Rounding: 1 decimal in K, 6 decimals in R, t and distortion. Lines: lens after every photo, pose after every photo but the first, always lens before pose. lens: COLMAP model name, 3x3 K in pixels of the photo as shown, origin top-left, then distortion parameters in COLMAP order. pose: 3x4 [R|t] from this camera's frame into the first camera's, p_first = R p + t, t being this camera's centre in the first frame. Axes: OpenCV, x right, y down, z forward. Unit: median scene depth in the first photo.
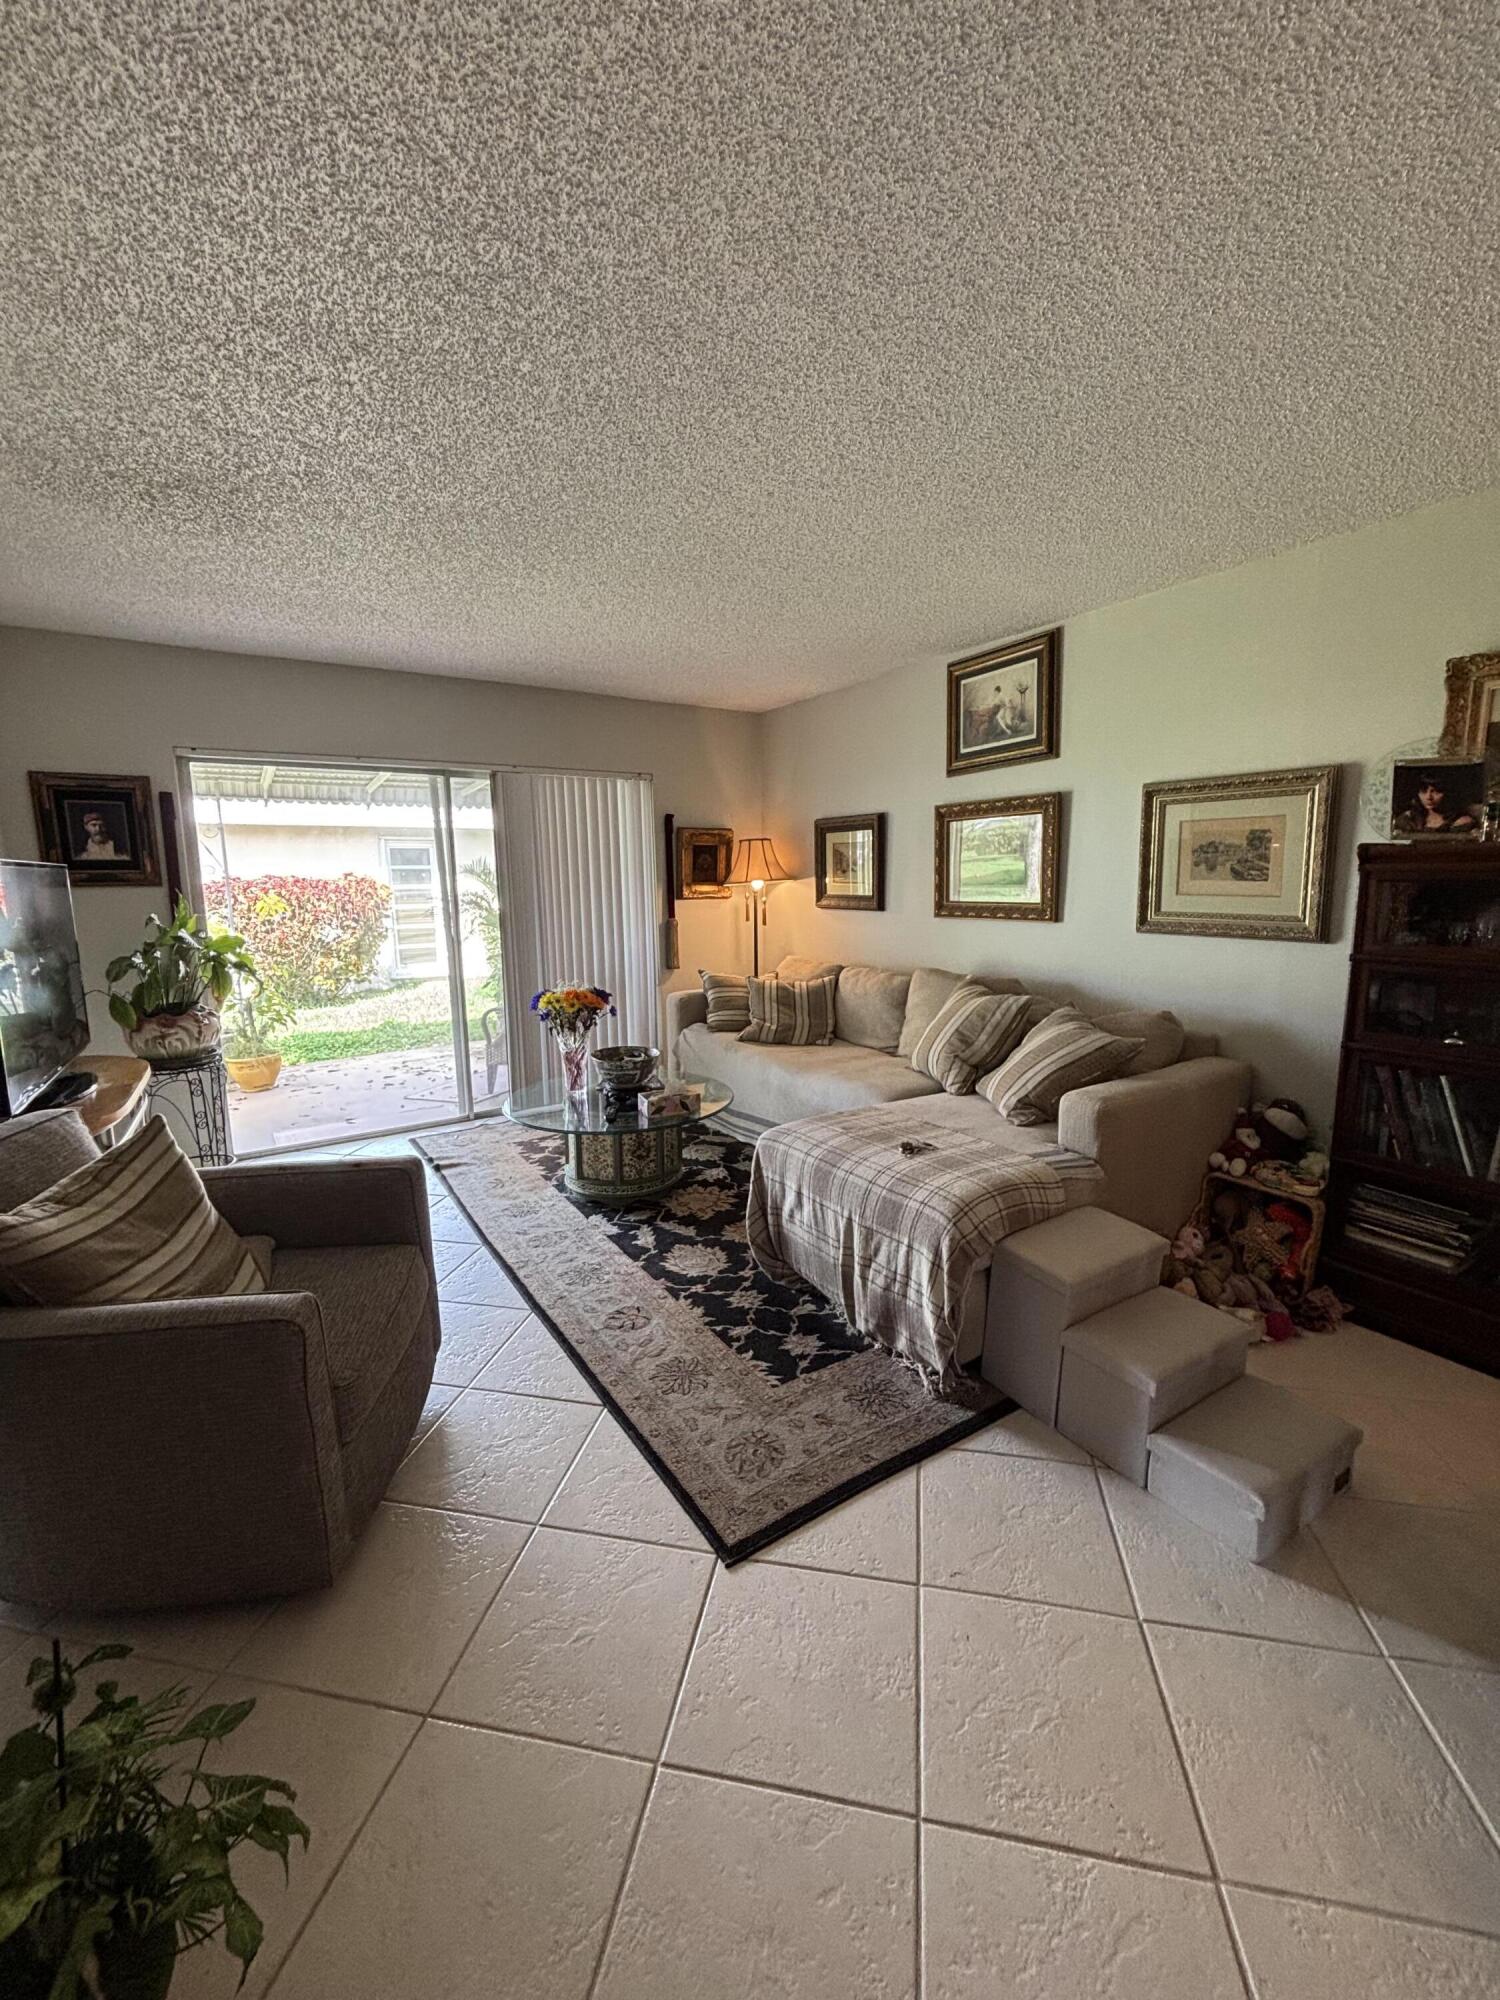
lens RADIAL K [[811.8, 0, 750.0], [0, 811.8, 1000.0], [0, 0, 1]] dist [-0.017349, 0.000179]
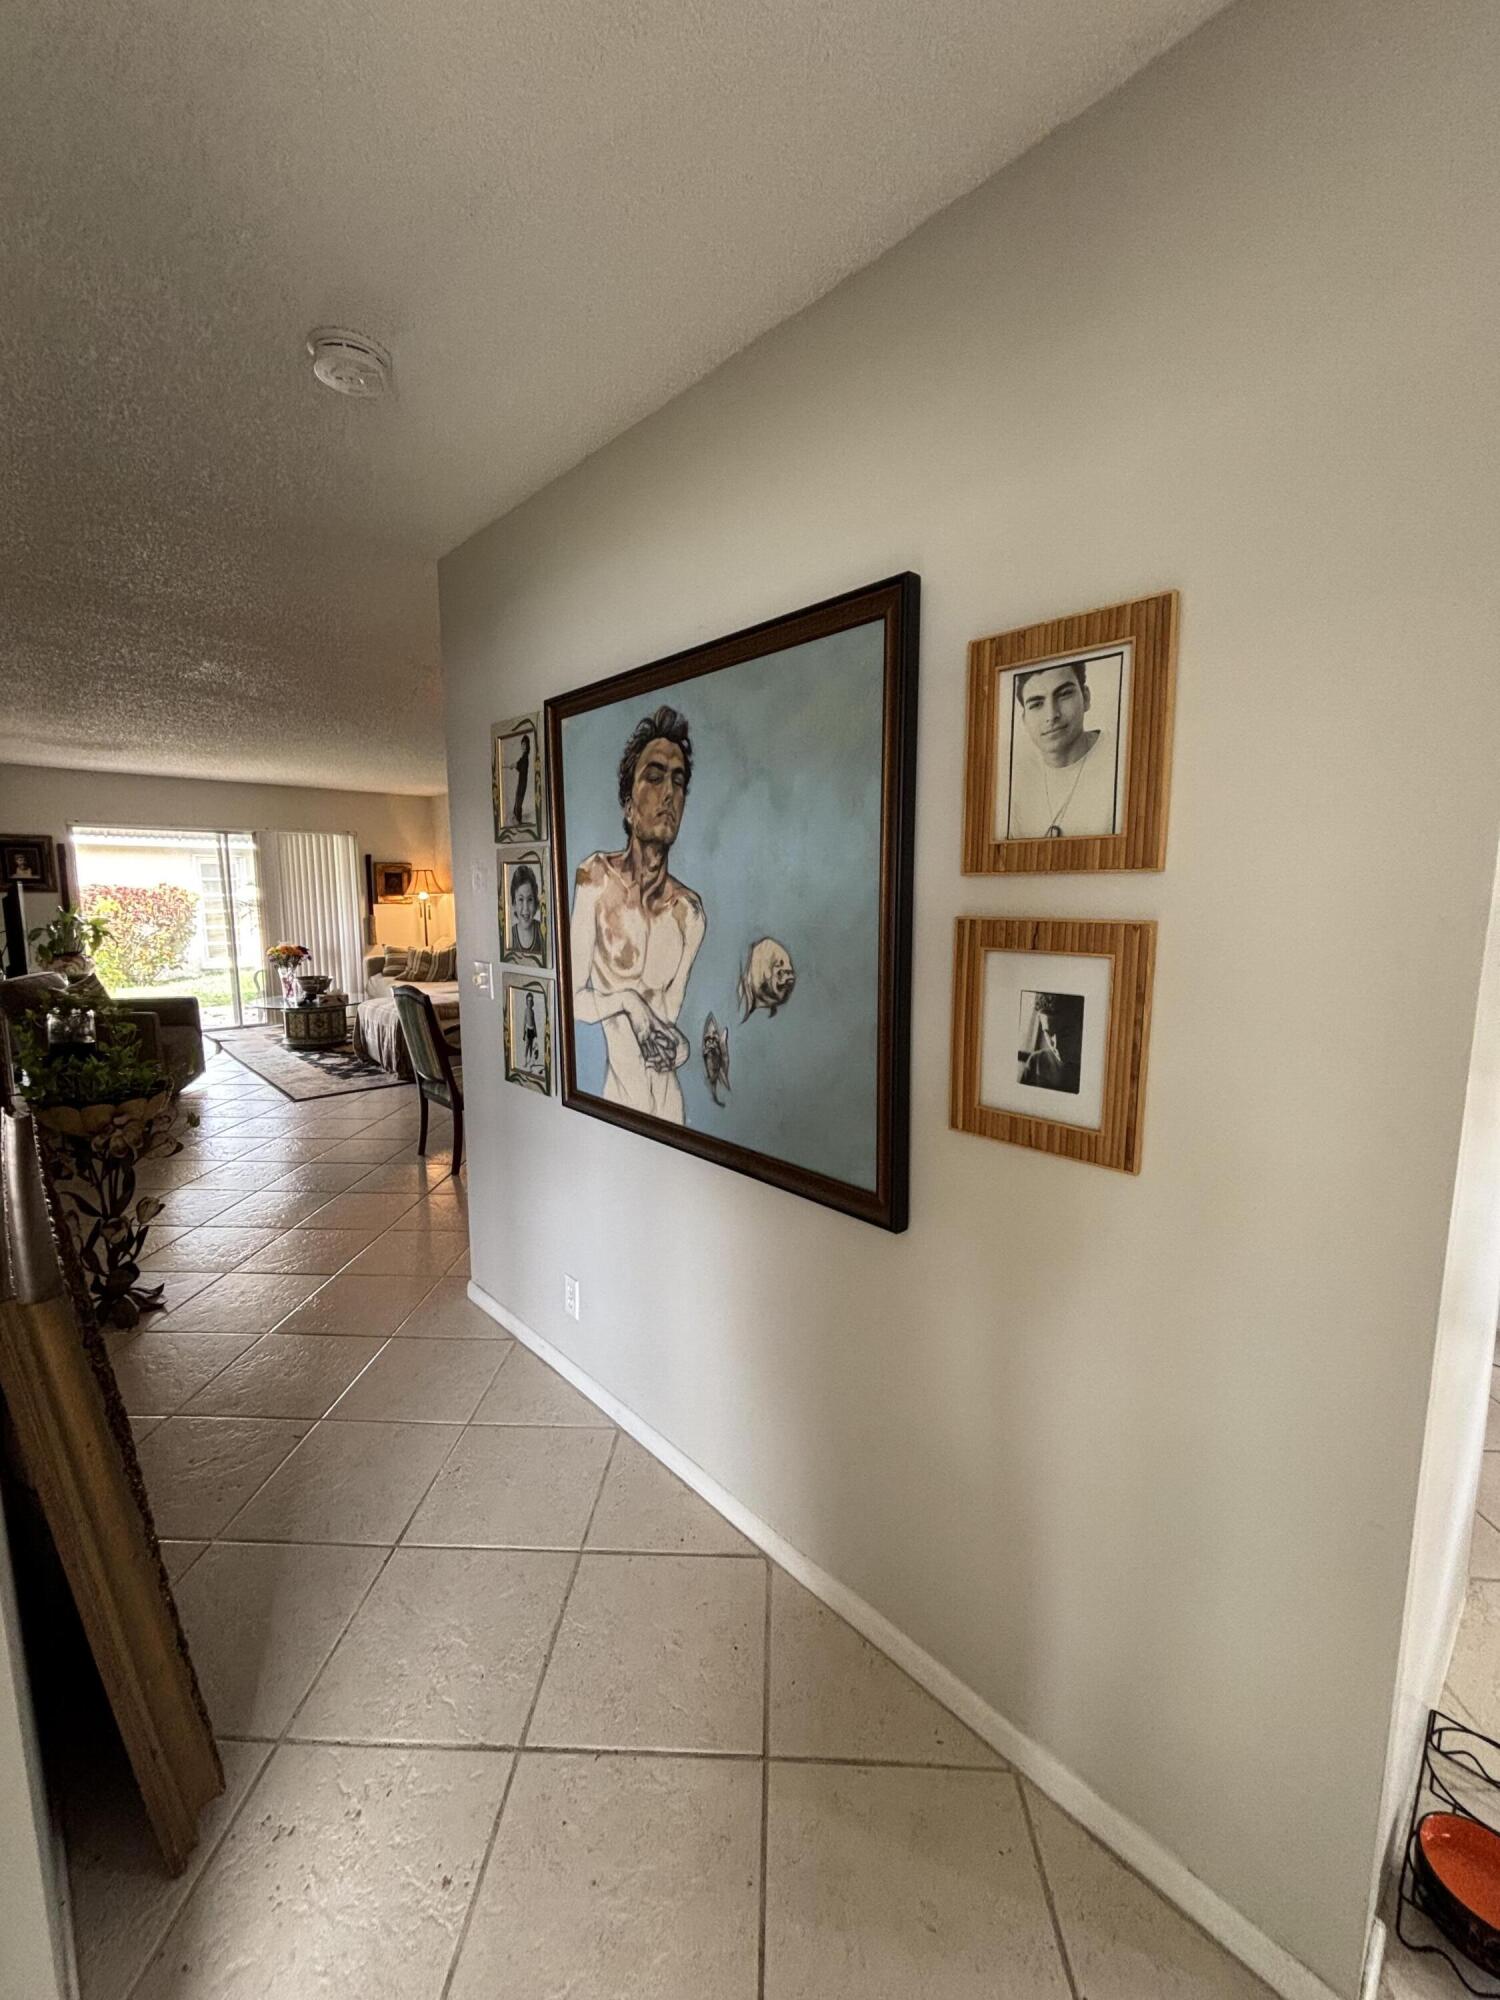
lens RADIAL K [[811.8, 0, 750.0], [0, 811.8, 1000.0], [0, 0, 1]] dist [-0.017349, 0.000179]
pose [[0.985327, -0.007364, 0.170516, 0.459760], [0.010279, 0.999816, -0.016223, 0.132373], [-0.170365, 0.017737, 0.985221, -0.940970]]
